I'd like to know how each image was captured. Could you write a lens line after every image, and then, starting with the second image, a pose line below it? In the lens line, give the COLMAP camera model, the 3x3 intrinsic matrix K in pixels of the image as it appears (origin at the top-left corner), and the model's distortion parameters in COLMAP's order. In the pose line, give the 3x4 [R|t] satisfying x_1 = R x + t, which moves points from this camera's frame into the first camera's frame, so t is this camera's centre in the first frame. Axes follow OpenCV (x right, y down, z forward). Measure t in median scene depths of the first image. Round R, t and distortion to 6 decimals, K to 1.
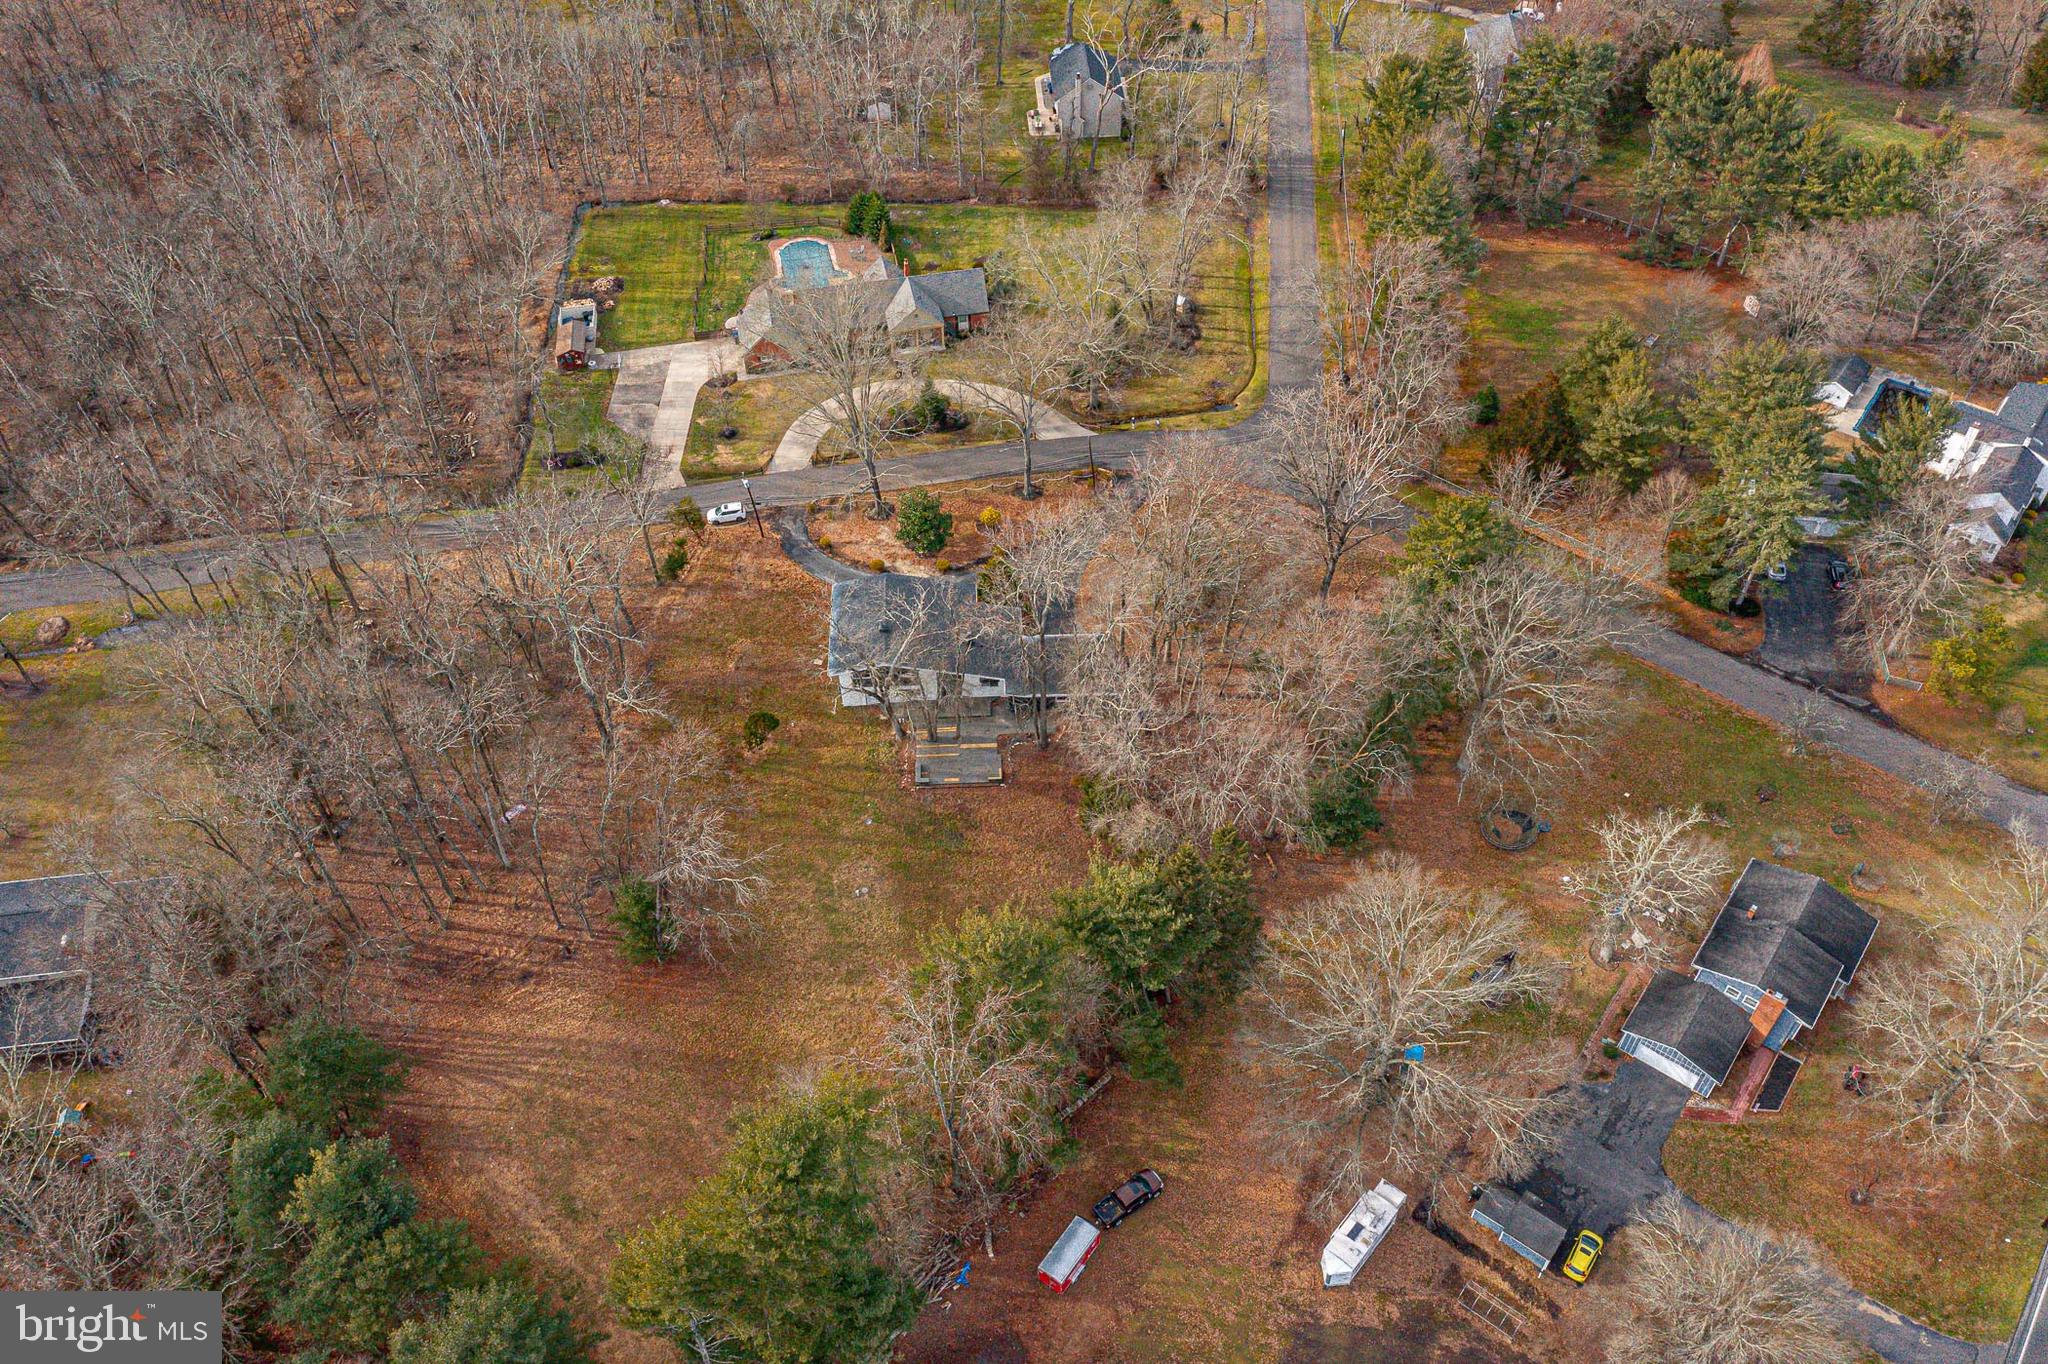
lens RADIAL K [[1621.3, 0, 1018.9], [0, 1621.3, 654.2], [0, 0, 1]] dist [0.006402, 0.003515]
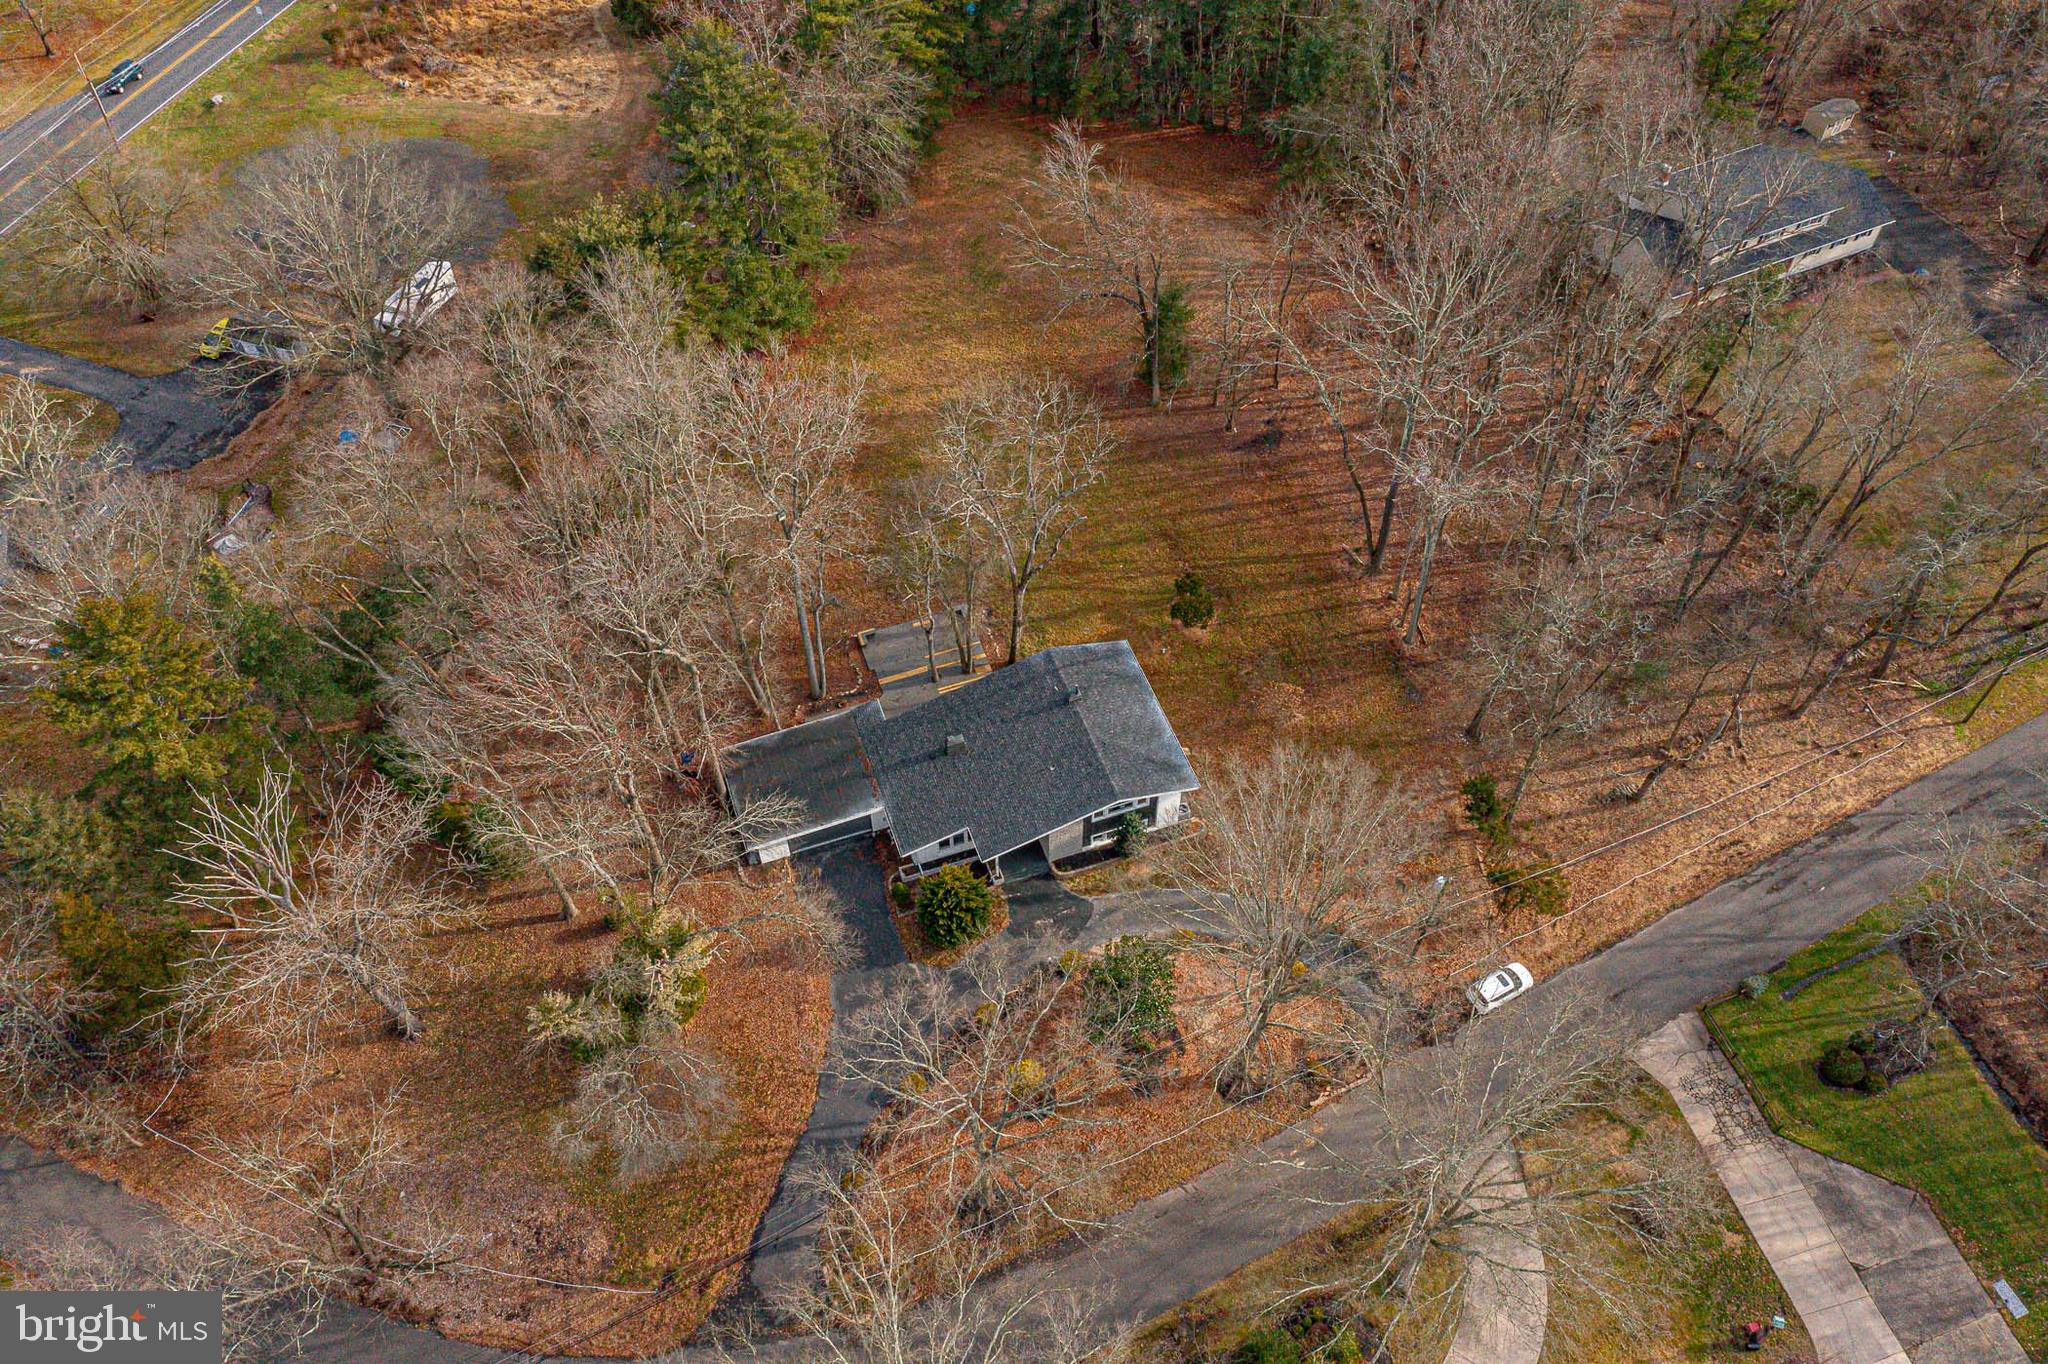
lens RADIAL K [[1621.3, 0, 1022.1], [0, 1621.3, 694.9], [0, 0, 1]] dist [0.006402, 0.003515]
pose [[-0.956004, 0.245956, -0.159883, 0.040171], [-0.194970, -0.125498, 0.972747, -0.627073], [0.219188, 0.961122, 0.167930, 0.849488]]
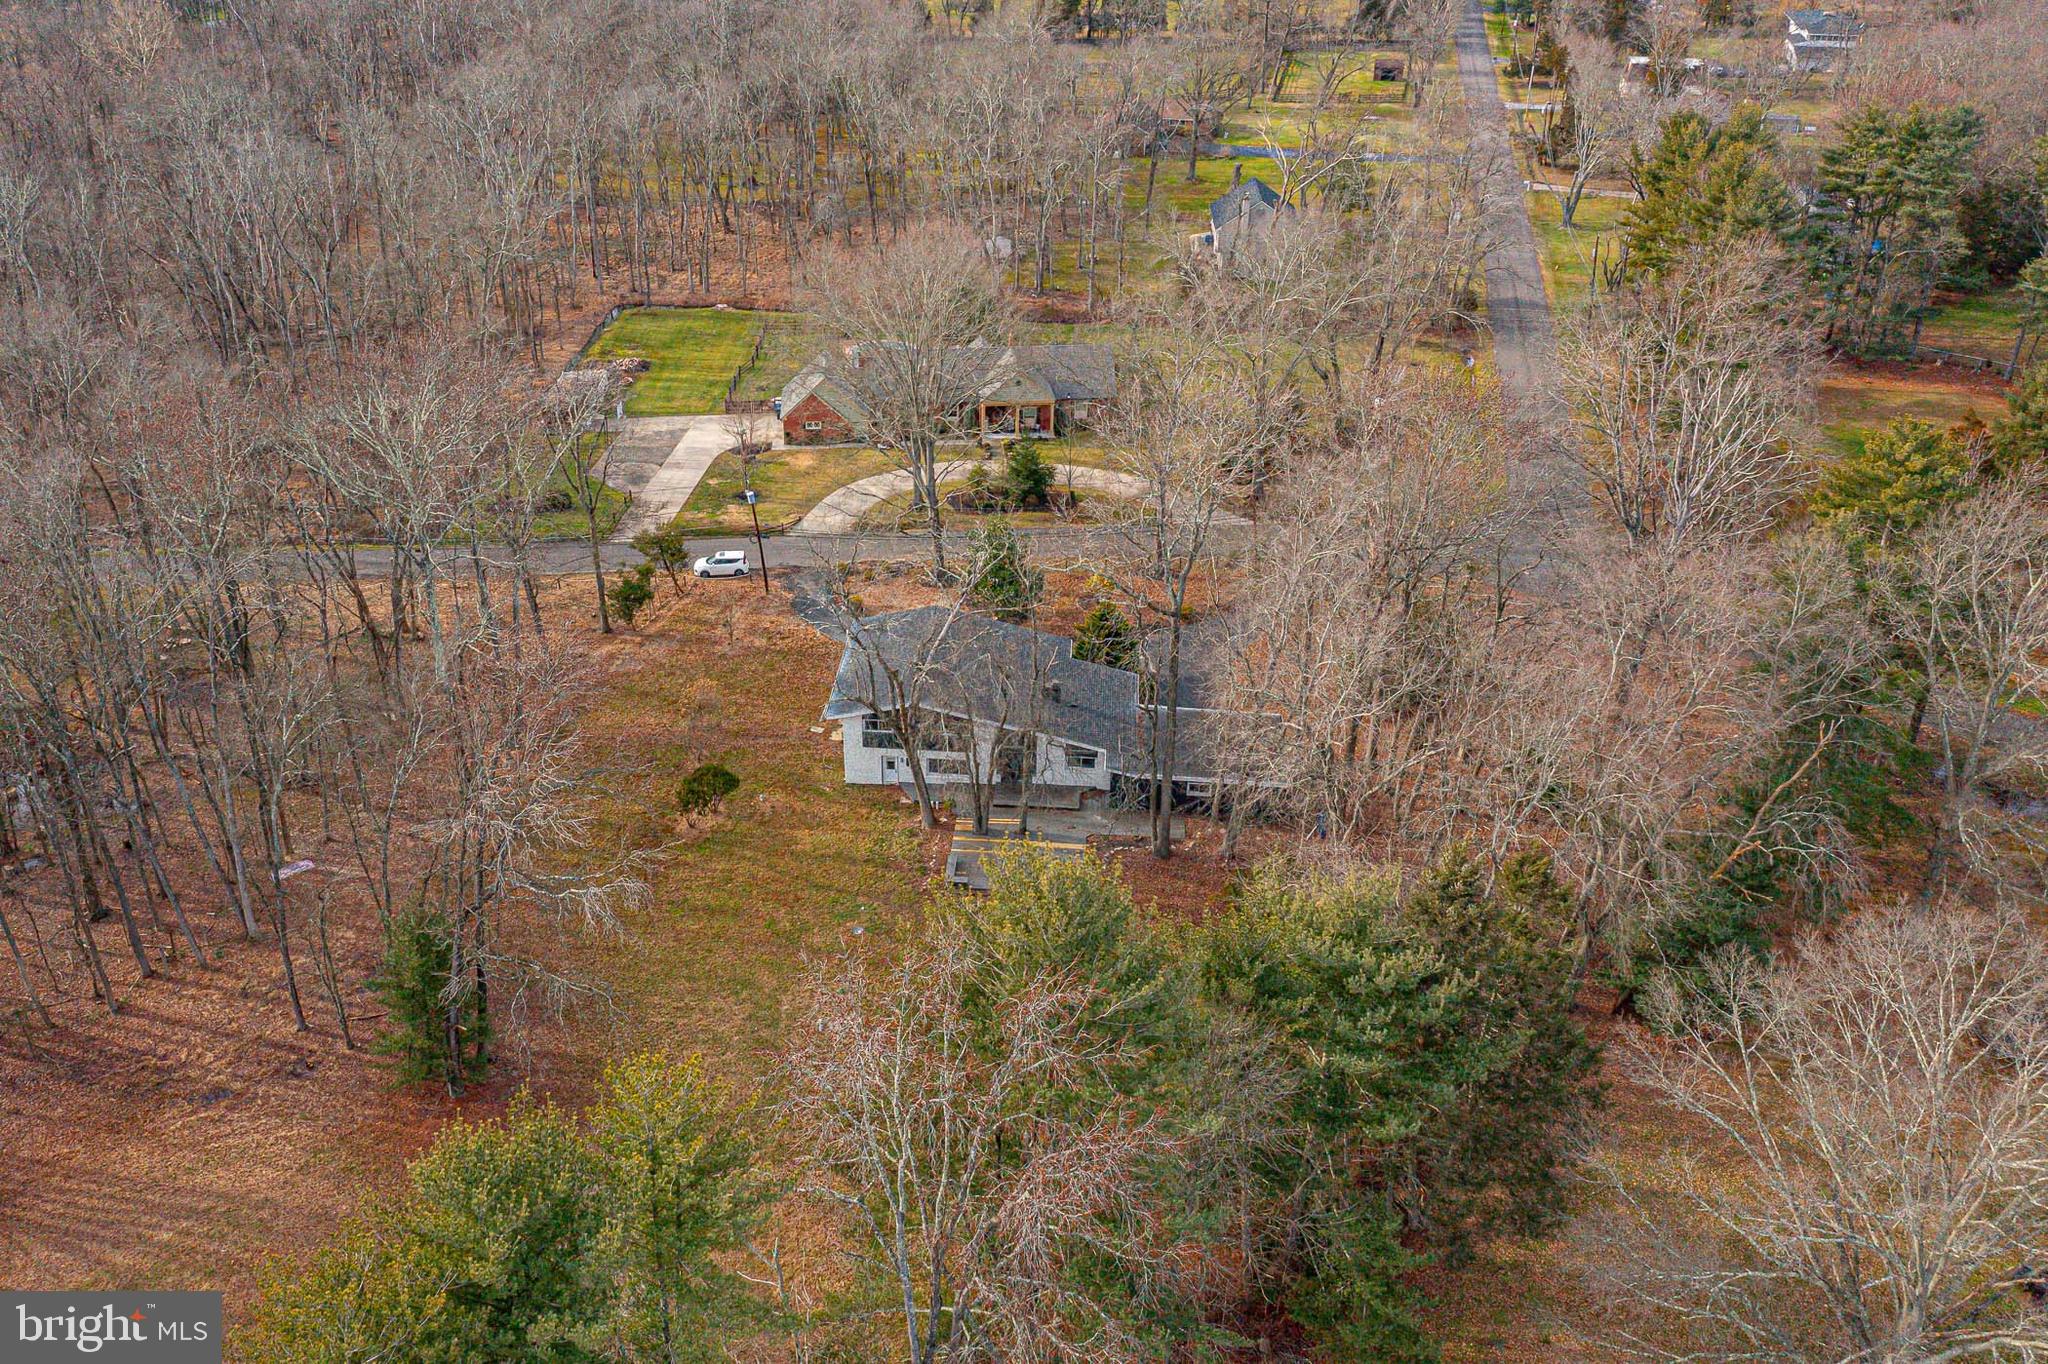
lens RADIAL K [[1730.1, 0, 947.3], [0, 1730.1, 616.8], [0, 0, 1]] dist [0.011359, -0.005946]
pose [[0.991042, 0.069824, -0.113843, 0.002632], [-0.102546, 0.943957, -0.313736, 0.172849], [0.085556, 0.322599, 0.942661, 0.340936]]
